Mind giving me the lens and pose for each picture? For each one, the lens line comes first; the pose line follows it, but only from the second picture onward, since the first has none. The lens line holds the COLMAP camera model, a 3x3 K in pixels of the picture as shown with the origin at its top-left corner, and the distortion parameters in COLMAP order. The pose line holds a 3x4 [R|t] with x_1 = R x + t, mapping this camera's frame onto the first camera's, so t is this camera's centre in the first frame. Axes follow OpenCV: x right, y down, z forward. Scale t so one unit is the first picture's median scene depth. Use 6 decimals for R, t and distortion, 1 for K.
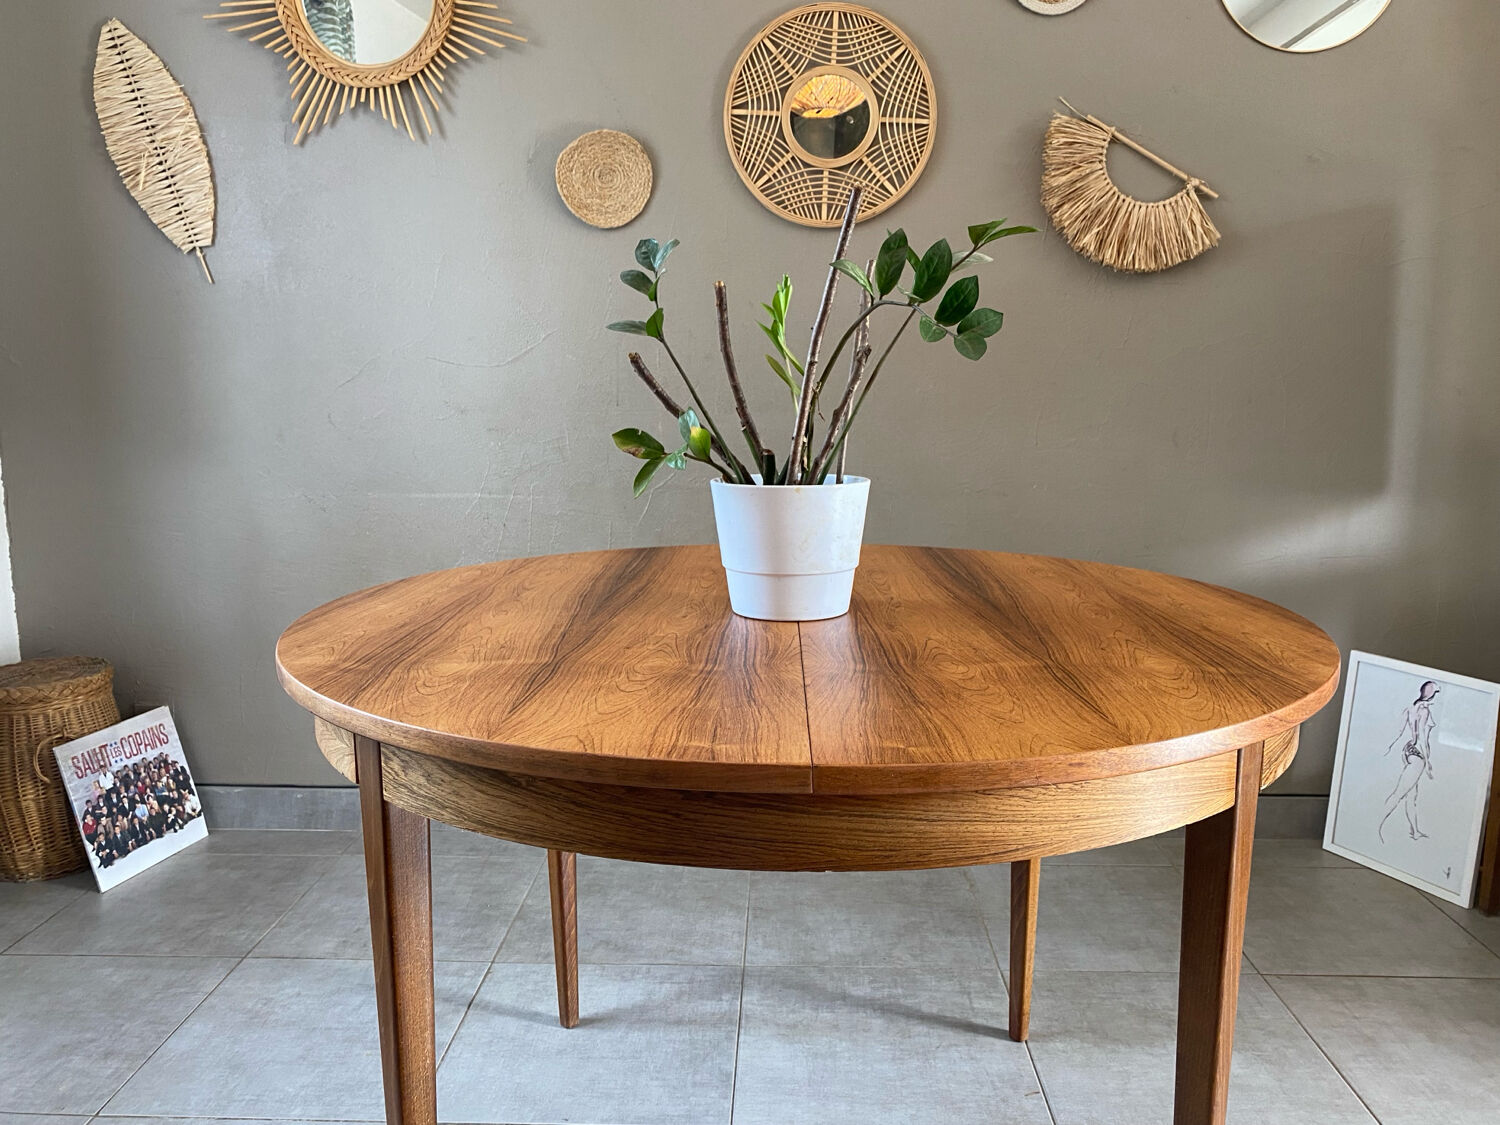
lens RADIAL K [[1152.3, 0, 748.5], [0, 1152.3, 553.0], [0, 0, 1]] dist [0.015813, -0.012442]
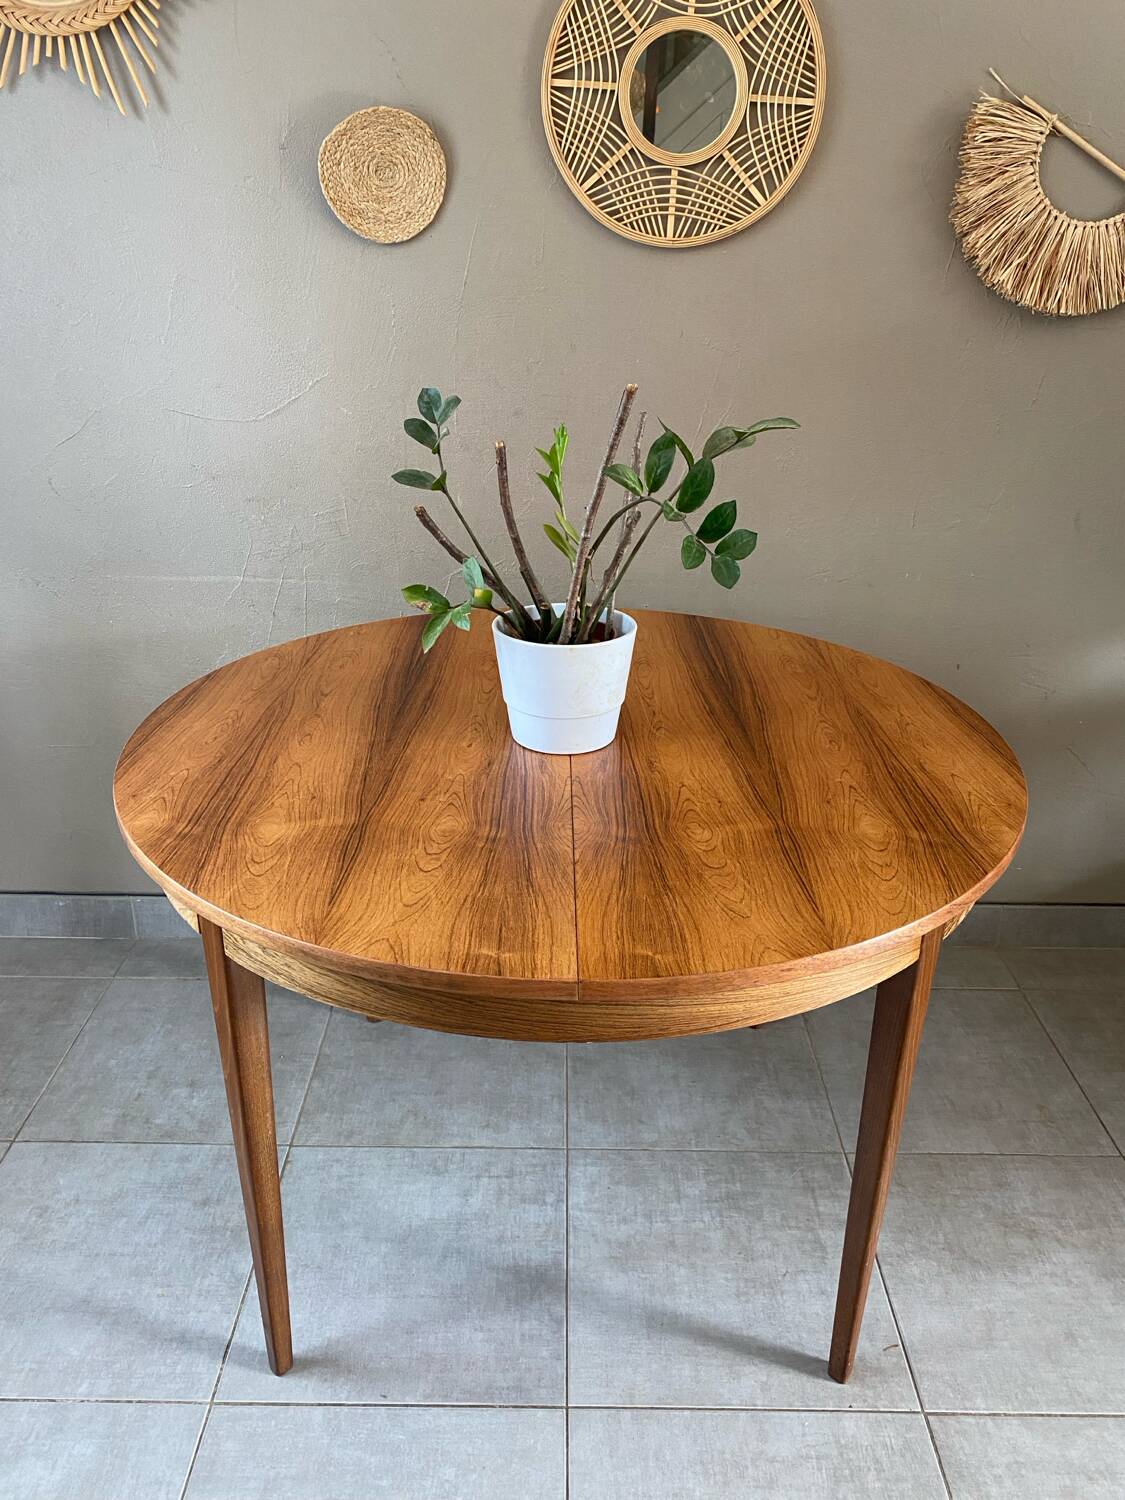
lens RADIAL K [[1152.3, 0, 557.7], [0, 1152.3, 737.4], [0, 0, 1]] dist [0.015813, -0.012442]
pose [[0.999504, 0.000335, 0.031494, -0.034283], [-0.008426, 0.966342, 0.257121, -0.165890], [-0.030348, -0.257259, 0.965866, 0.170203]]
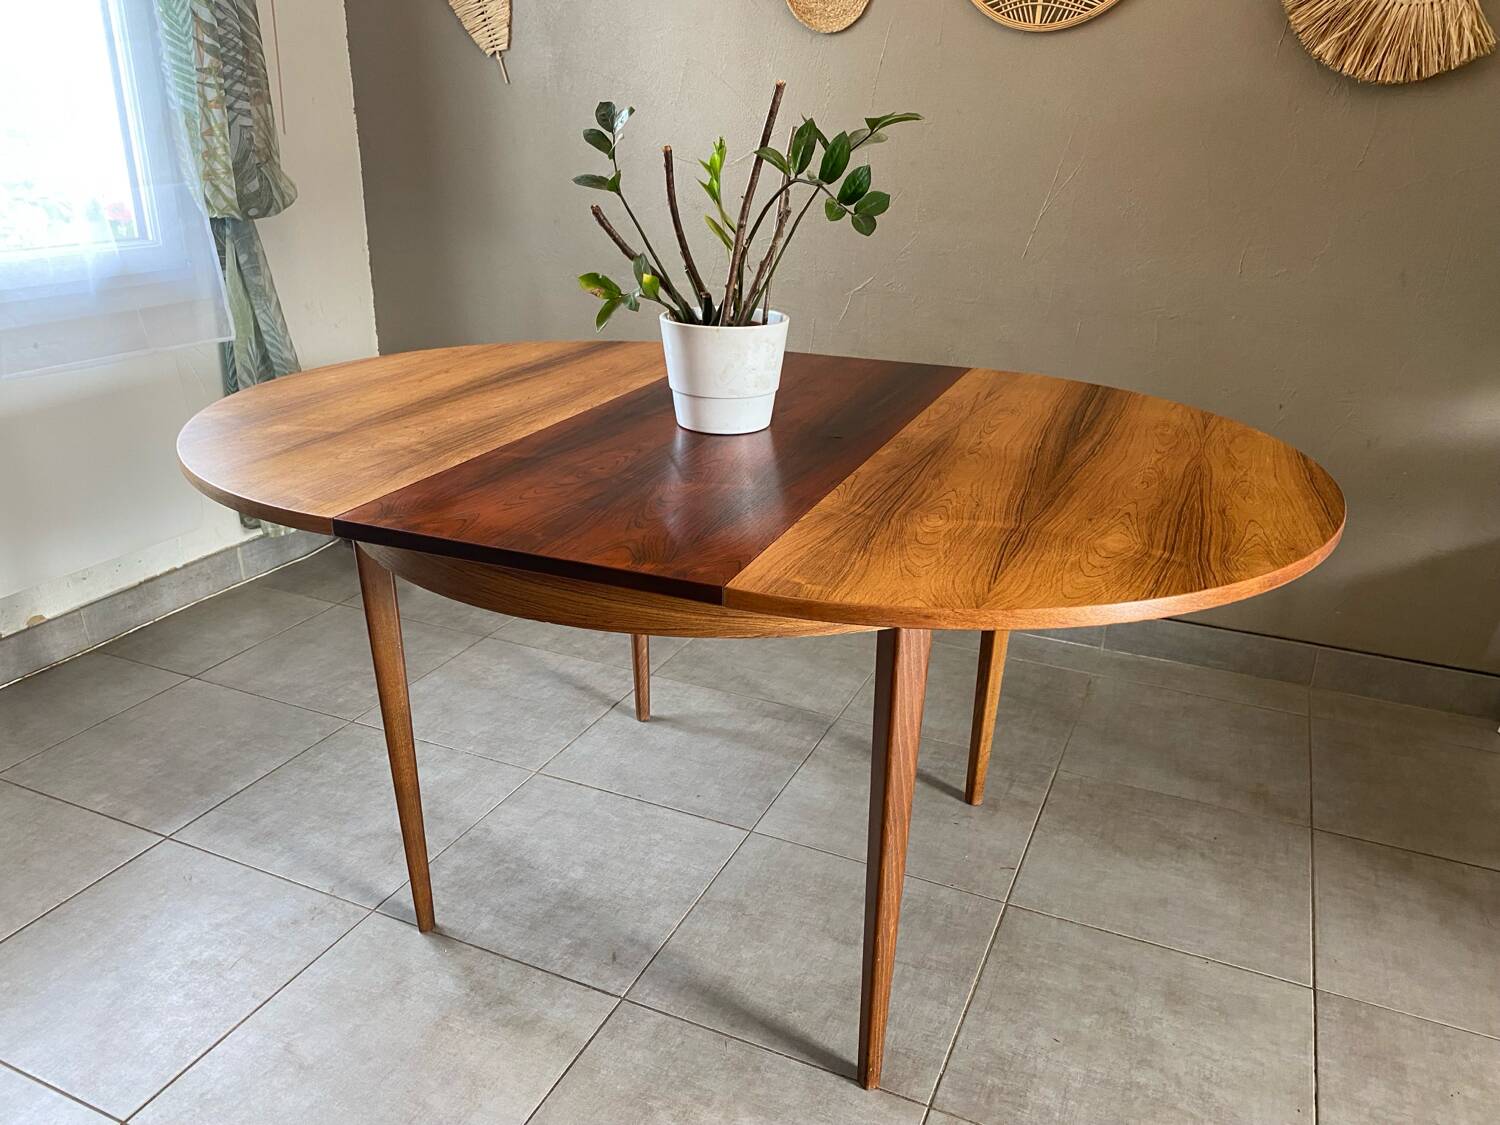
lens RADIAL K [[1152.3, 0, 746.6], [0, 1152.3, 557.1], [0, 0, 1]] dist [0.015813, -0.012442]
pose [[0.925037, 0.153686, -0.347401, 0.250399], [-0.074830, 0.970309, 0.230000, -0.057971], [0.372434, -0.186762, 0.909072, -0.065786]]
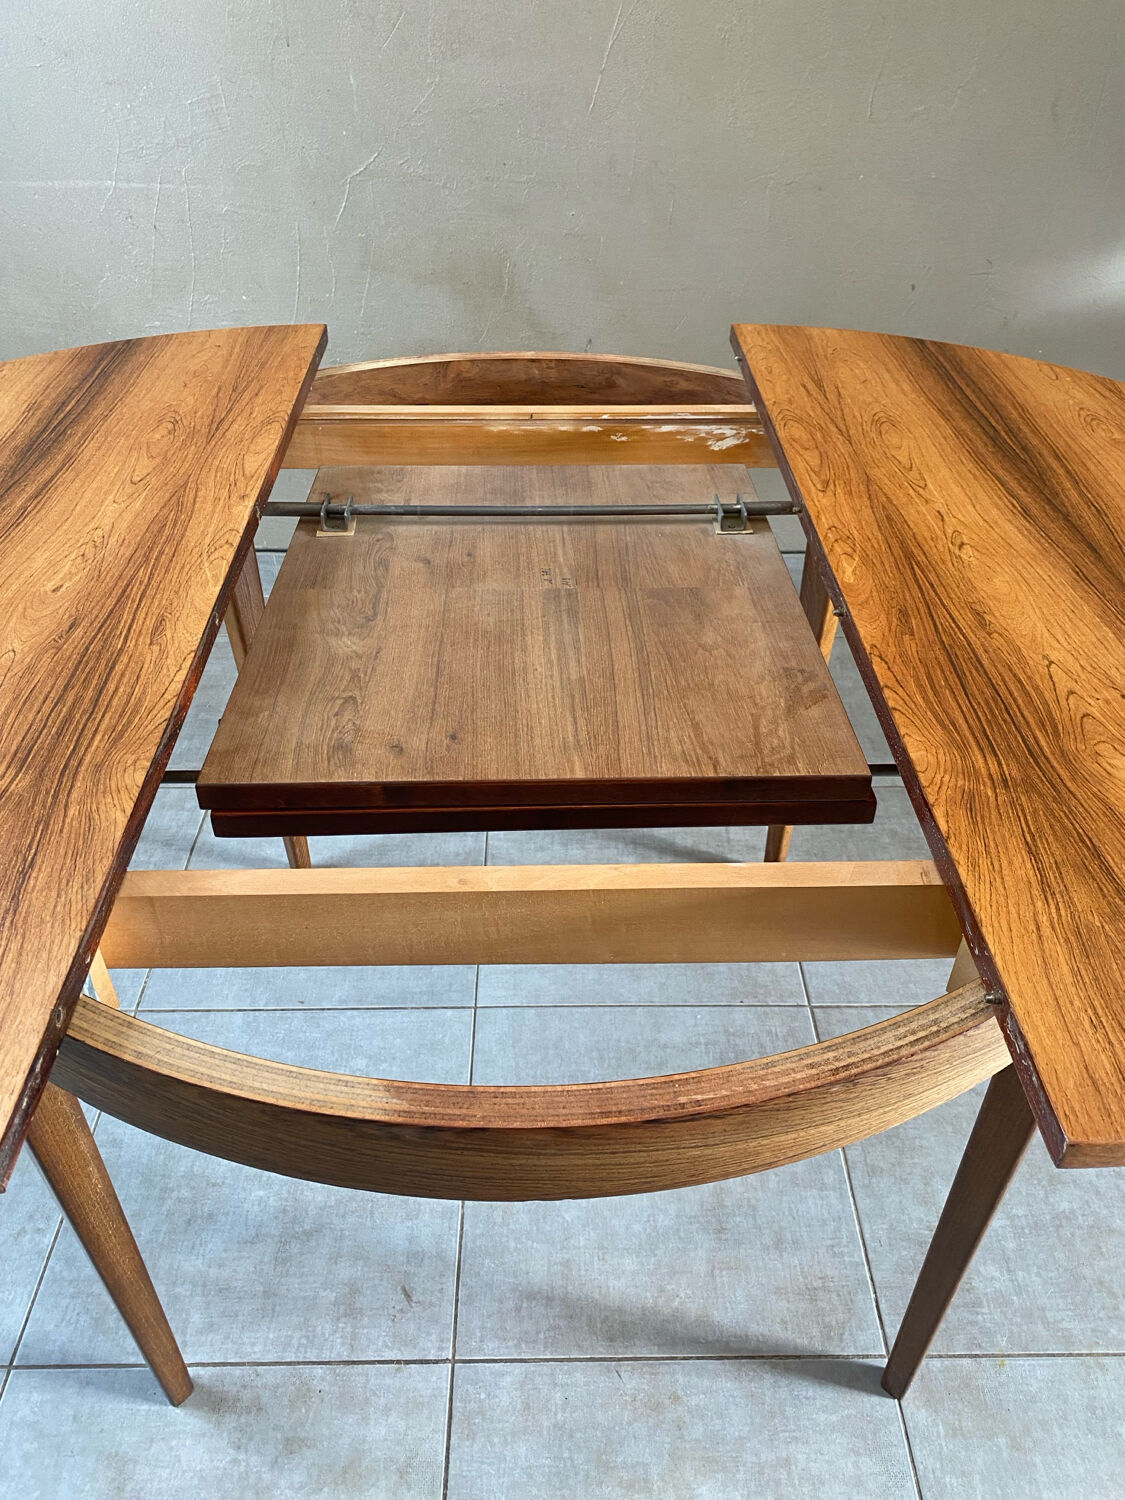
lens RADIAL K [[1152.3, 0, 574.9], [0, 1152.3, 730.7], [0, 0, 1]] dist [0.015813, -0.012442]
pose [[0.998480, -0.021003, 0.050952, 0.016211], [-0.006967, 0.869014, 0.494739, -0.121279], [-0.054669, -0.494342, 0.867547, 0.182760]]
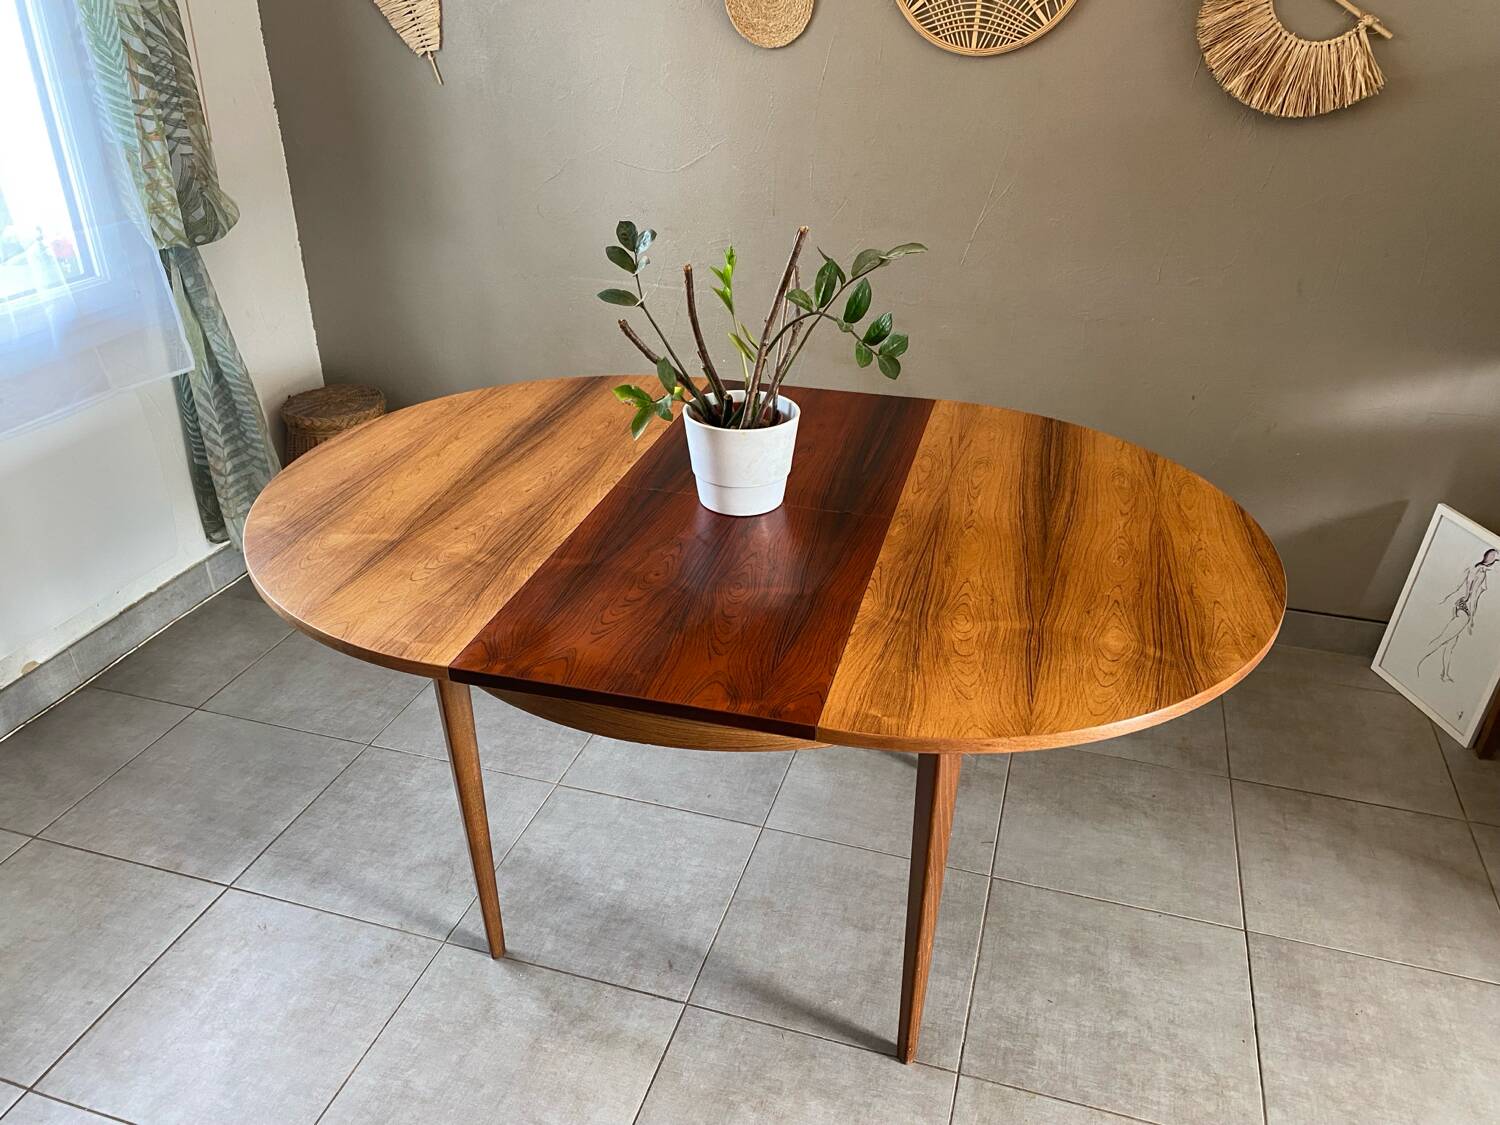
lens RADIAL K [[1152.3, 0, 754.9], [0, 1152.3, 557.5], [0, 0, 1]] dist [0.015813, -0.012442]
pose [[0.966703, 0.129684, -0.220605, 0.165789], [-0.049358, 0.940381, 0.336522, -0.201349], [0.251095, -0.314428, 0.915470, -0.140421]]
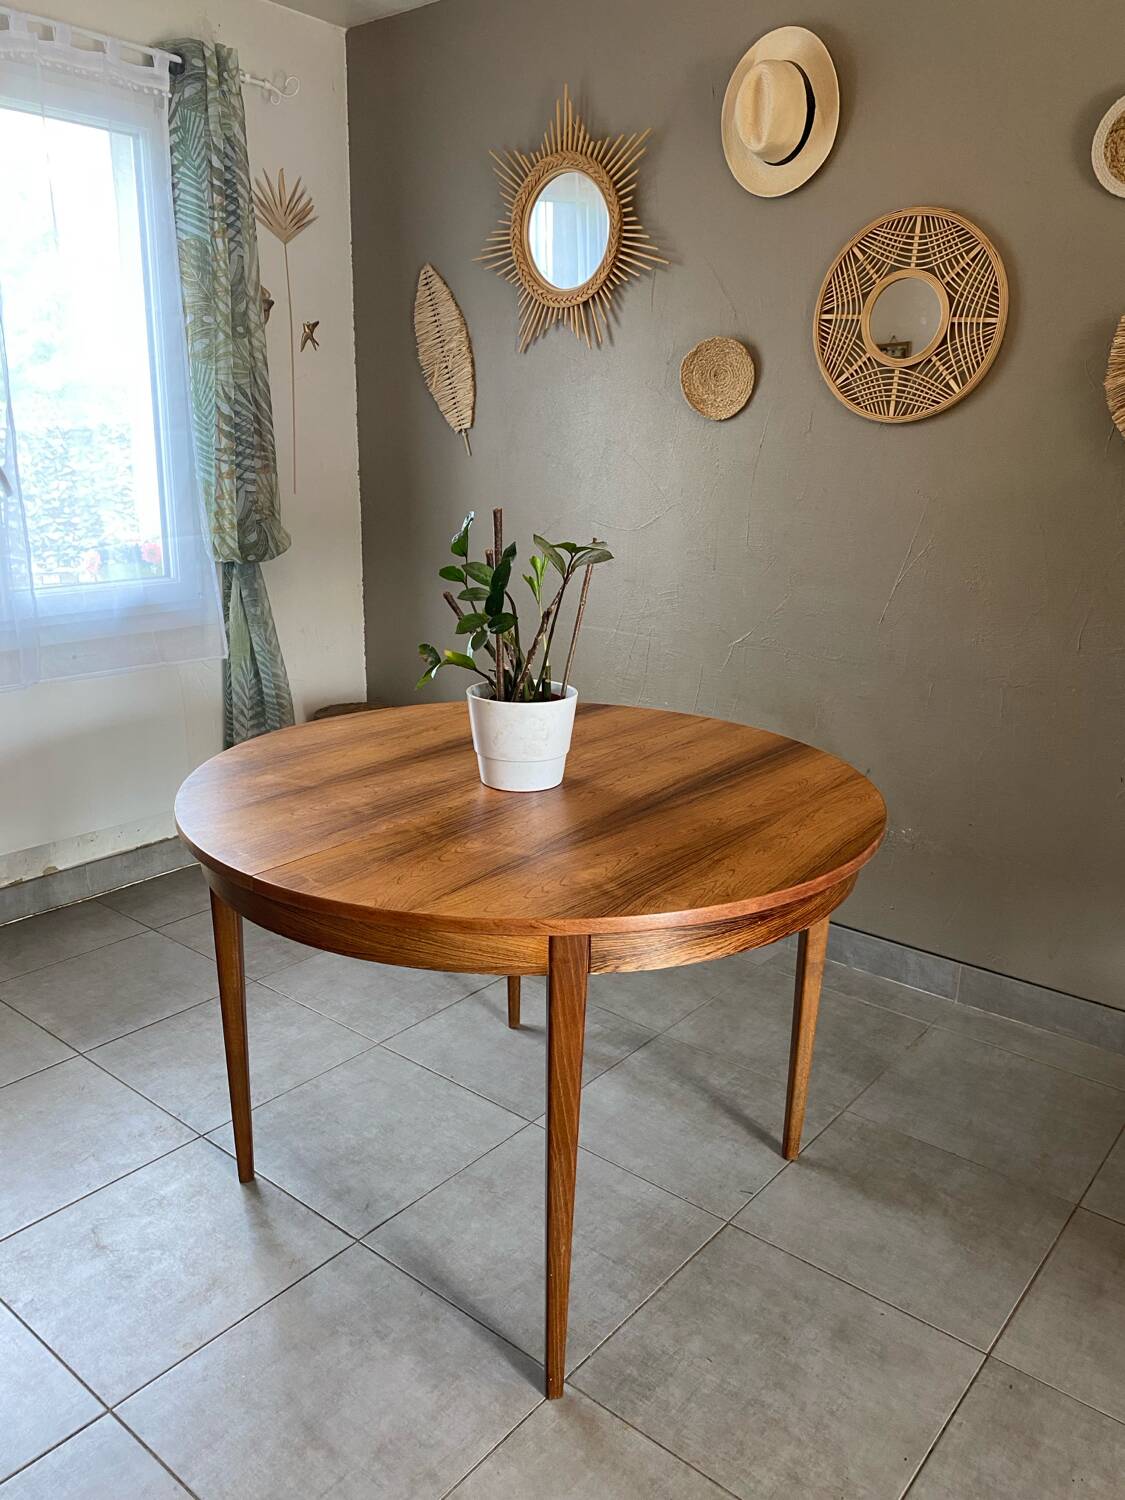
lens RADIAL K [[1152.3, 0, 555.0], [0, 1152.3, 739.6], [0, 0, 1]] dist [0.015813, -0.012442]
pose [[0.791978, 0.177602, -0.584148, 0.505678], [-0.108444, 0.982463, 0.151678, -0.124027], [0.600842, -0.056779, 0.797348, -0.061694]]
